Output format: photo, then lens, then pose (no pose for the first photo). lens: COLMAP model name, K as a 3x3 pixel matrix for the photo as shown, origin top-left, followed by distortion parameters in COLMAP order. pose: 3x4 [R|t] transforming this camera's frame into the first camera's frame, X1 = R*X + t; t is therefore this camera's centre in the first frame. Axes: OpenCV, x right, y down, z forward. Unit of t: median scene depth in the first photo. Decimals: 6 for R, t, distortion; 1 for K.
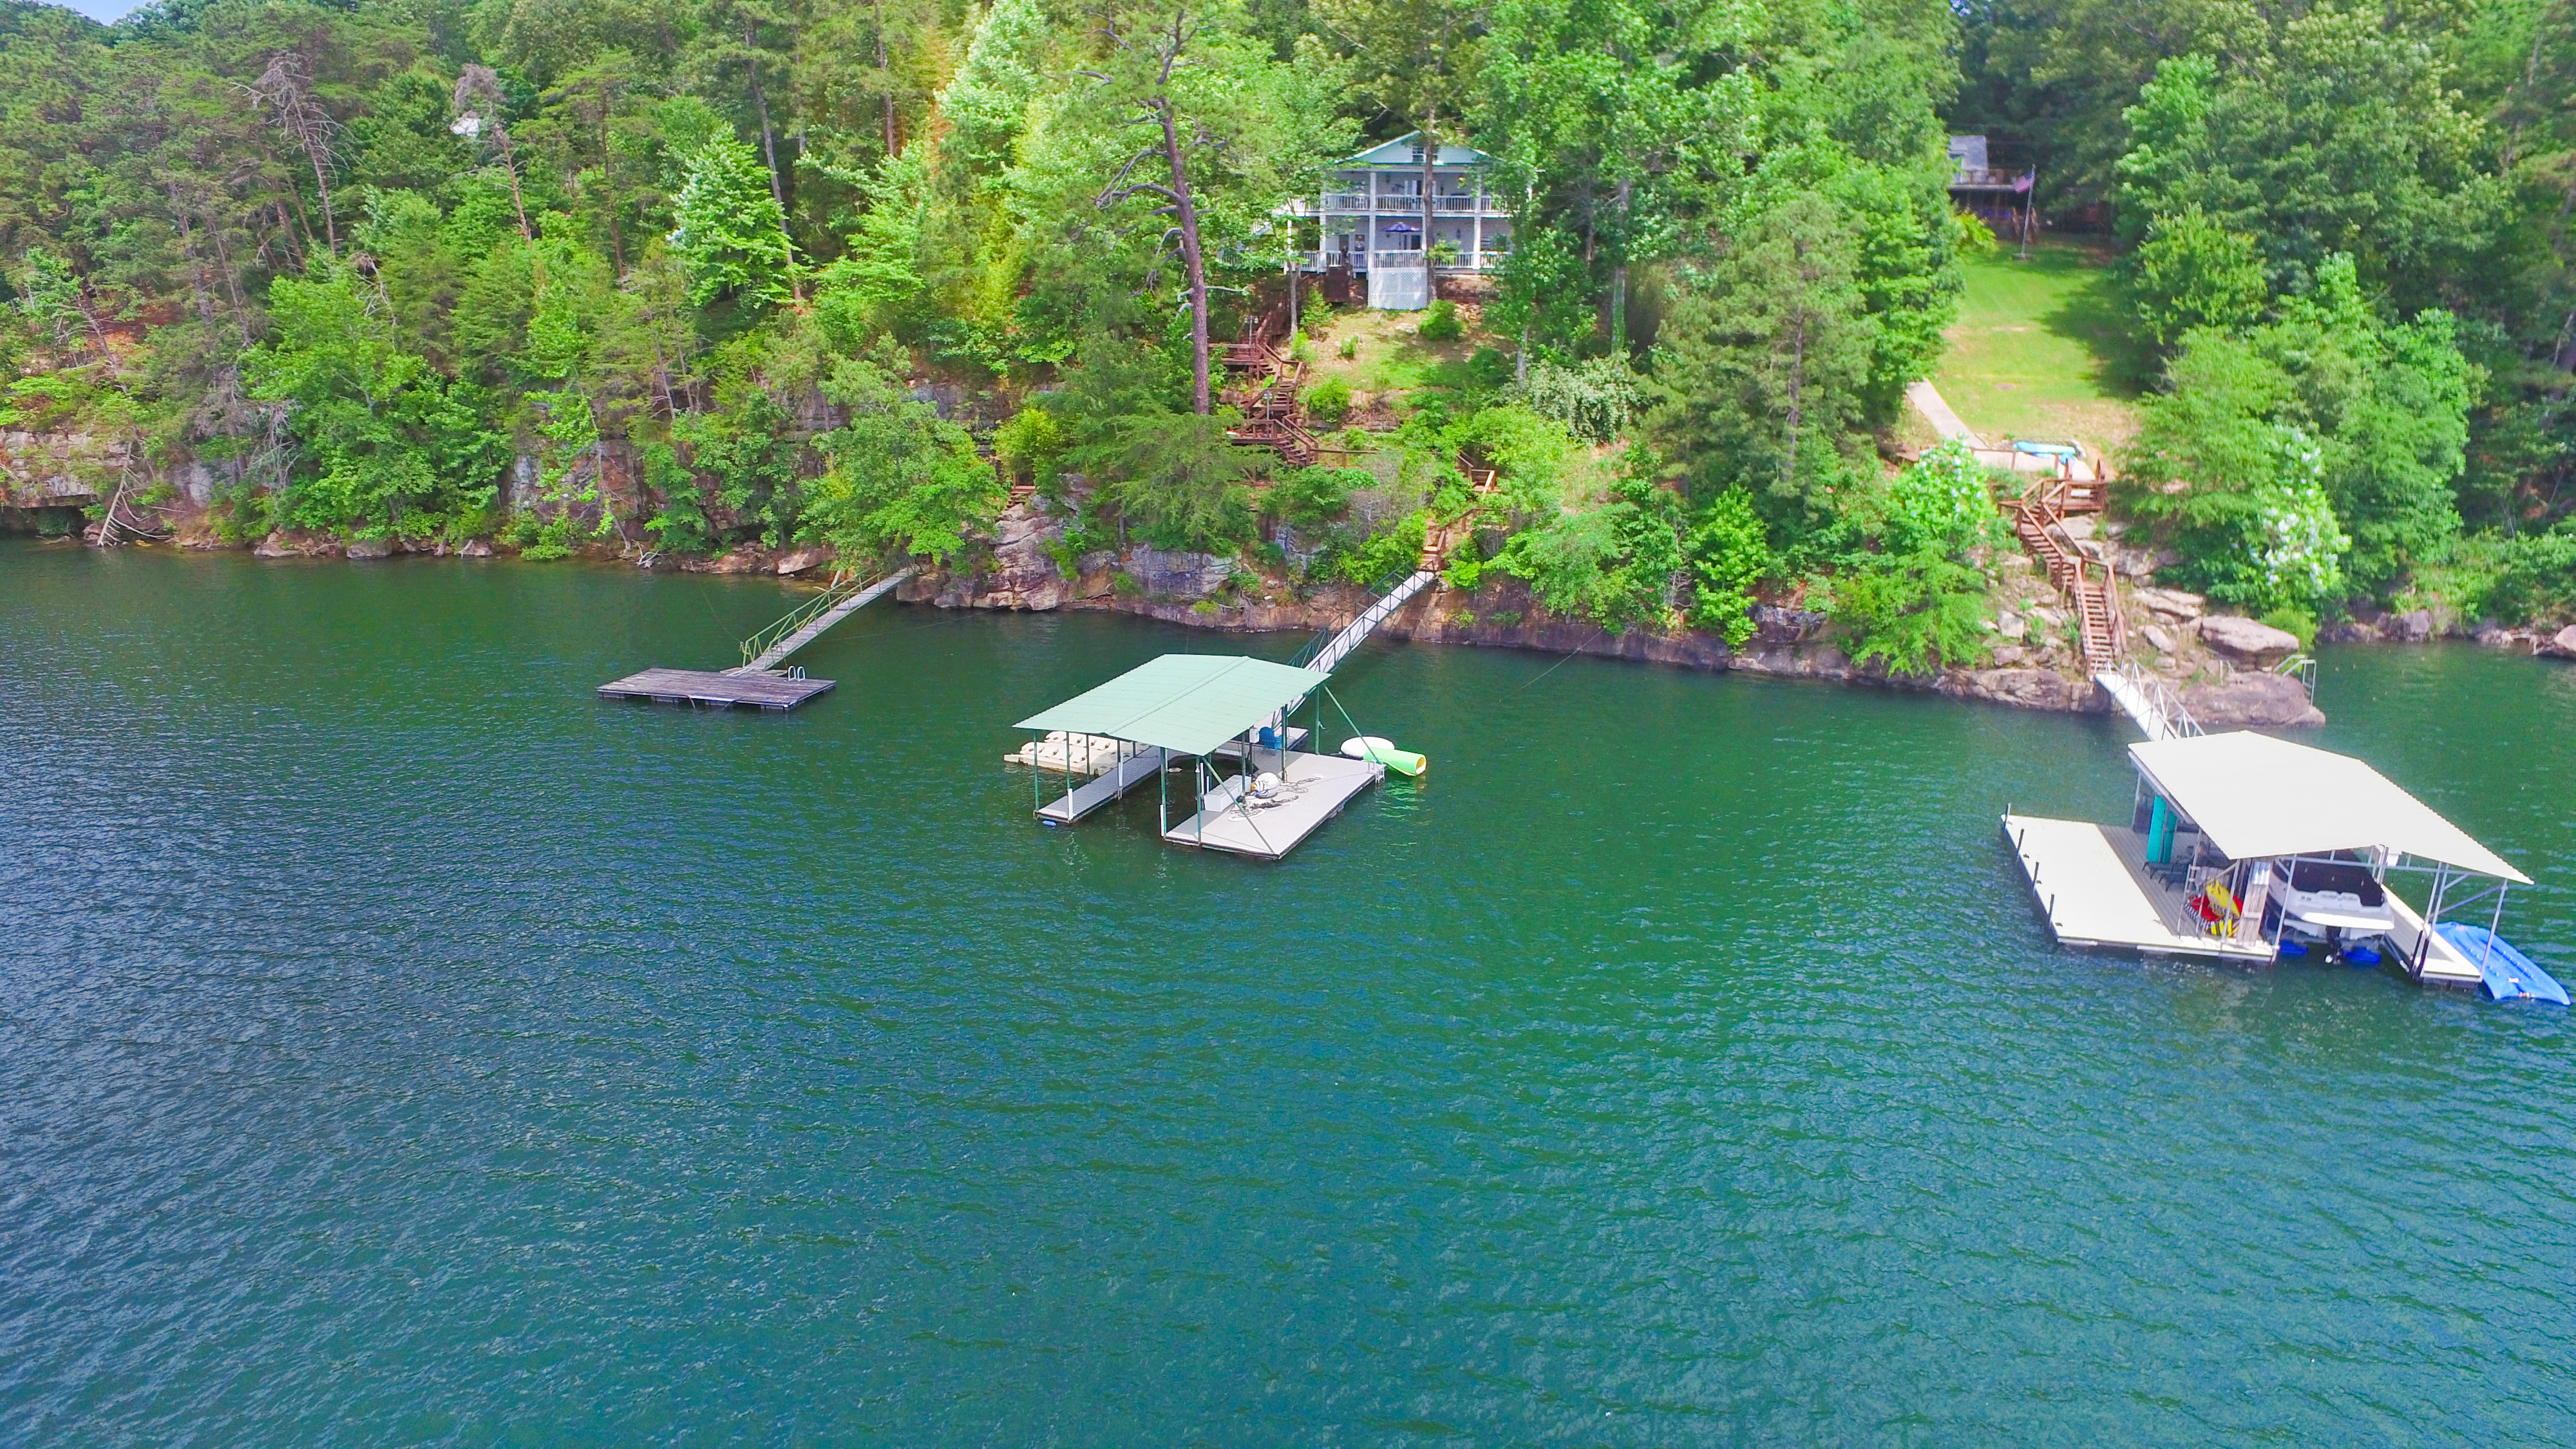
lens RADIAL K [[1477.2, 0, 1305.2], [0, 1477.2, 783.0], [0, 0, 1]] dist [-0.076046, 0.013106]
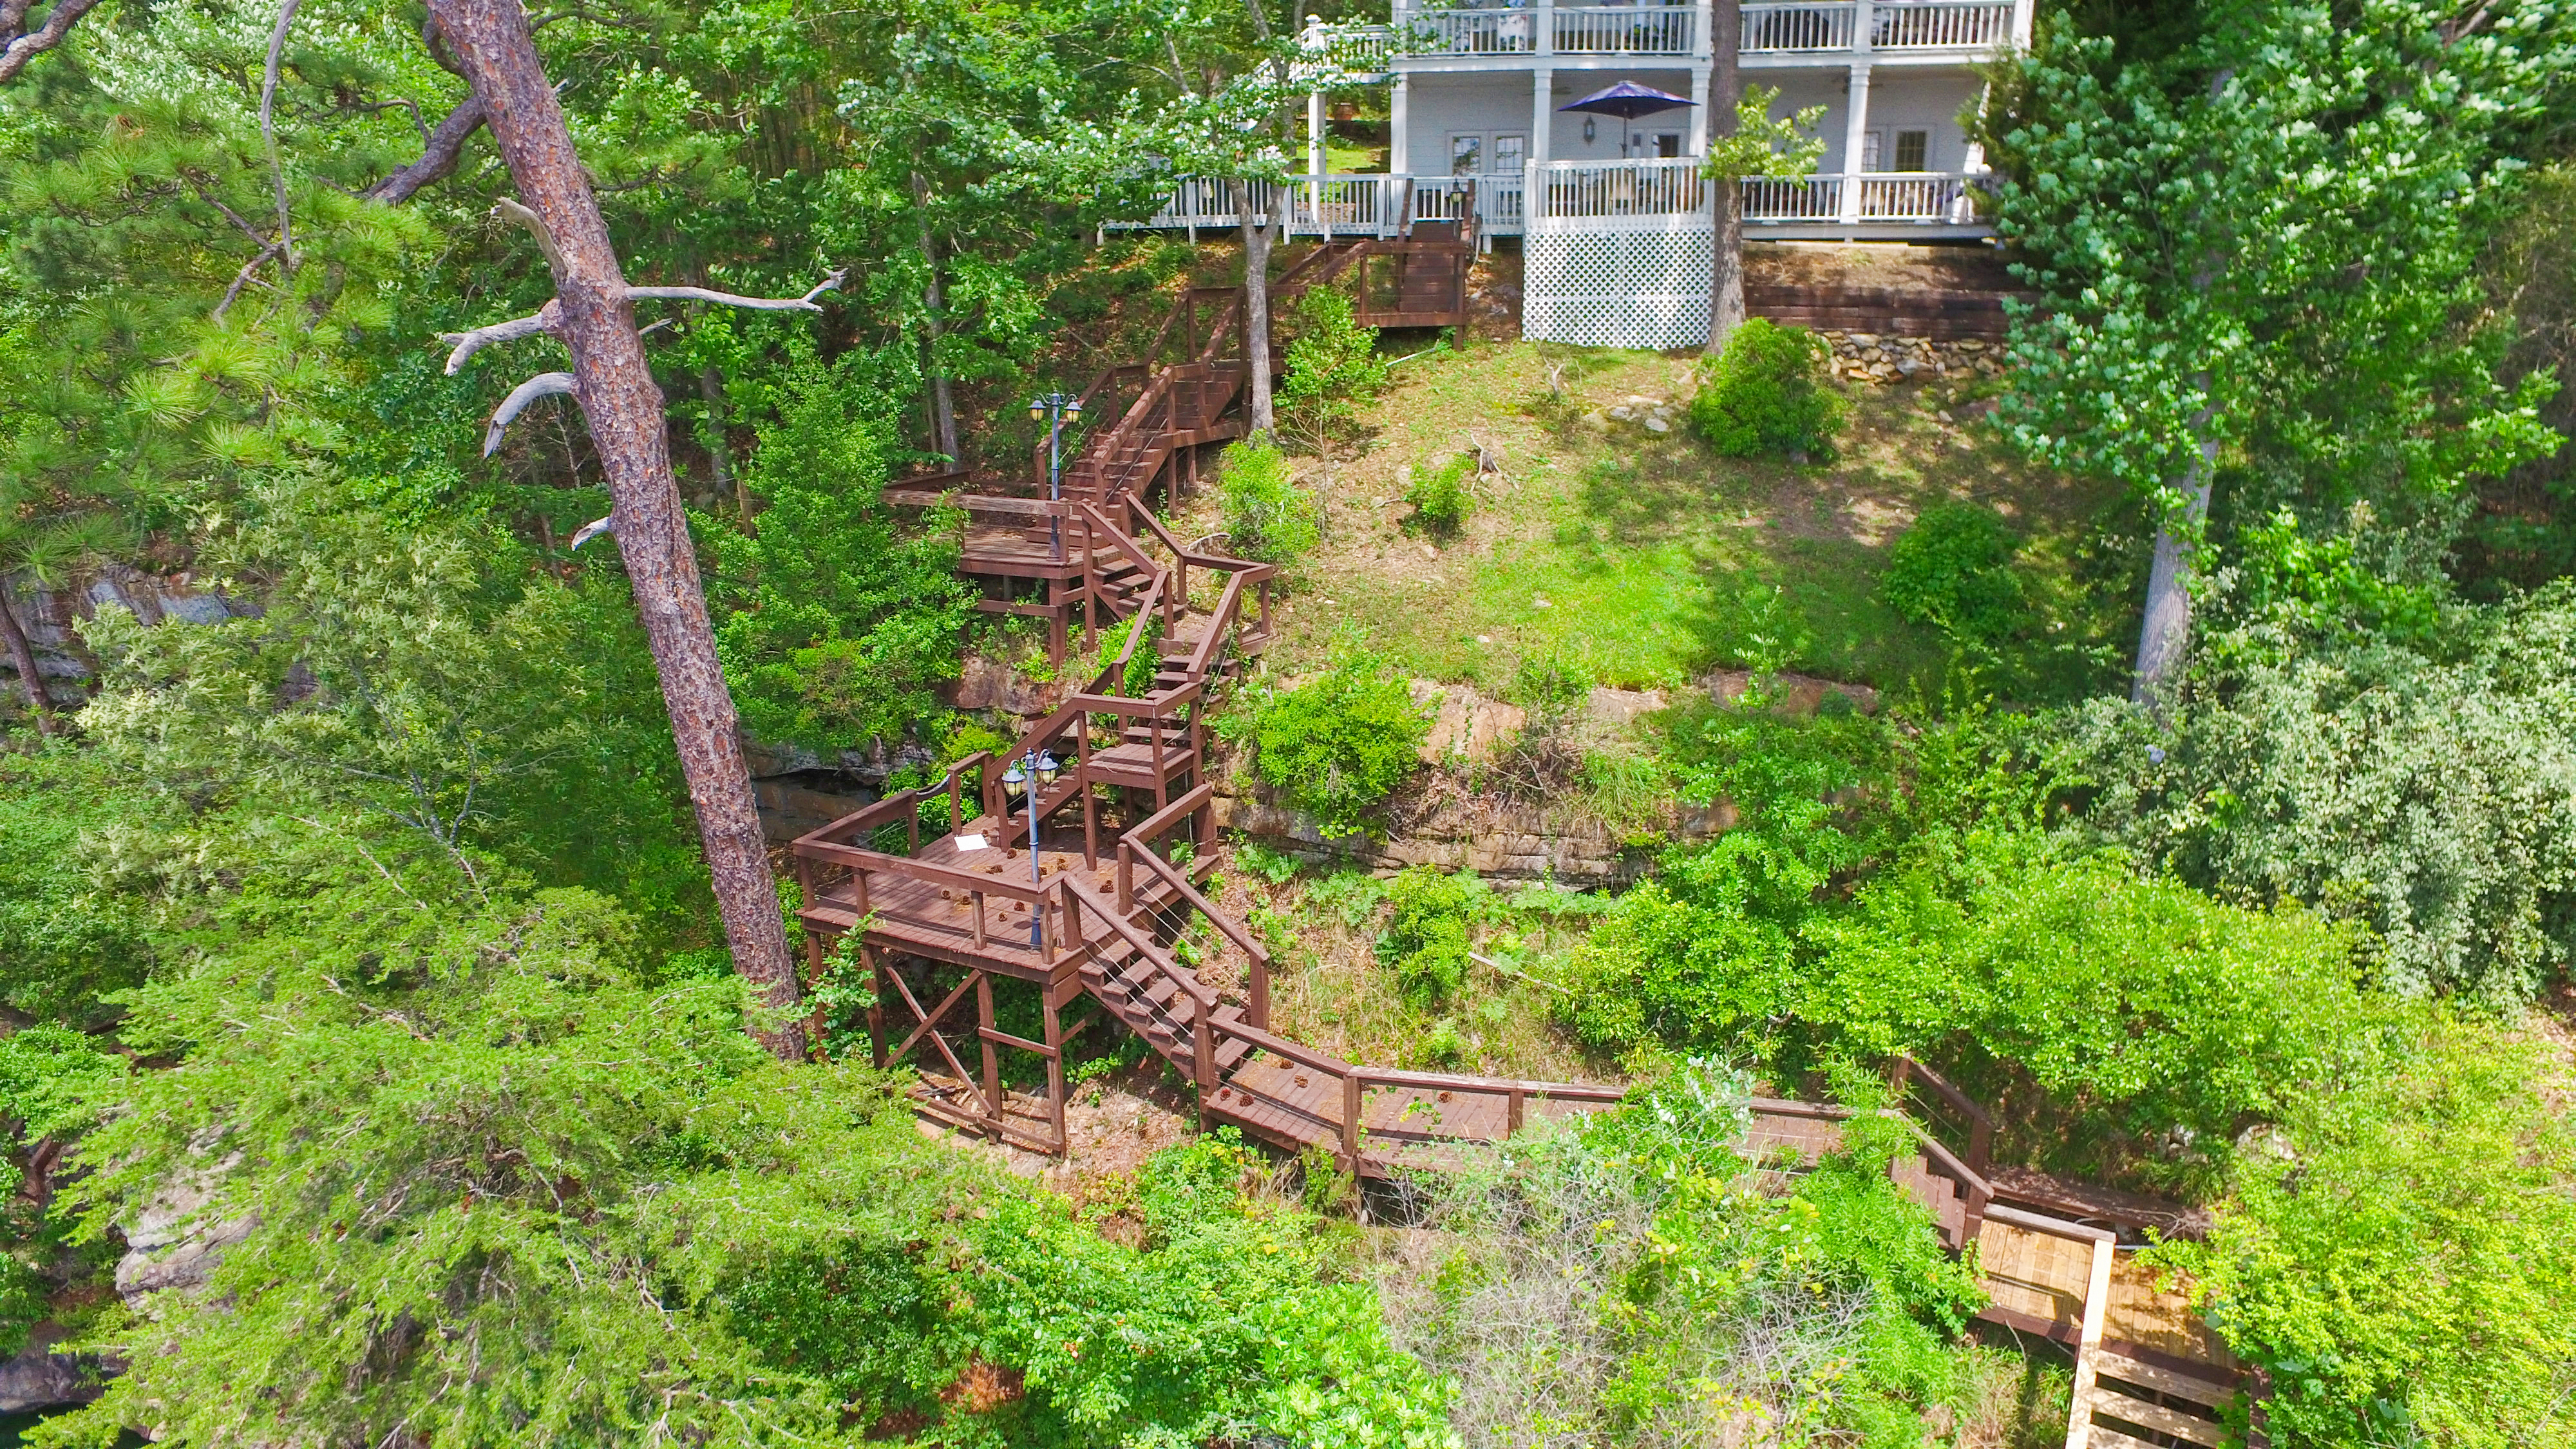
lens RADIAL K [[1477.2, 0, 1273.6], [0, 1477.2, 727.1], [0, 0, 1]] dist [-0.076046, 0.013106]
pose [[0.990324, 0.032482, -0.134919, 0.038304], [-0.035415, 0.999184, -0.019402, -0.249758], [0.134178, 0.023993, 0.990667, 0.728883]]
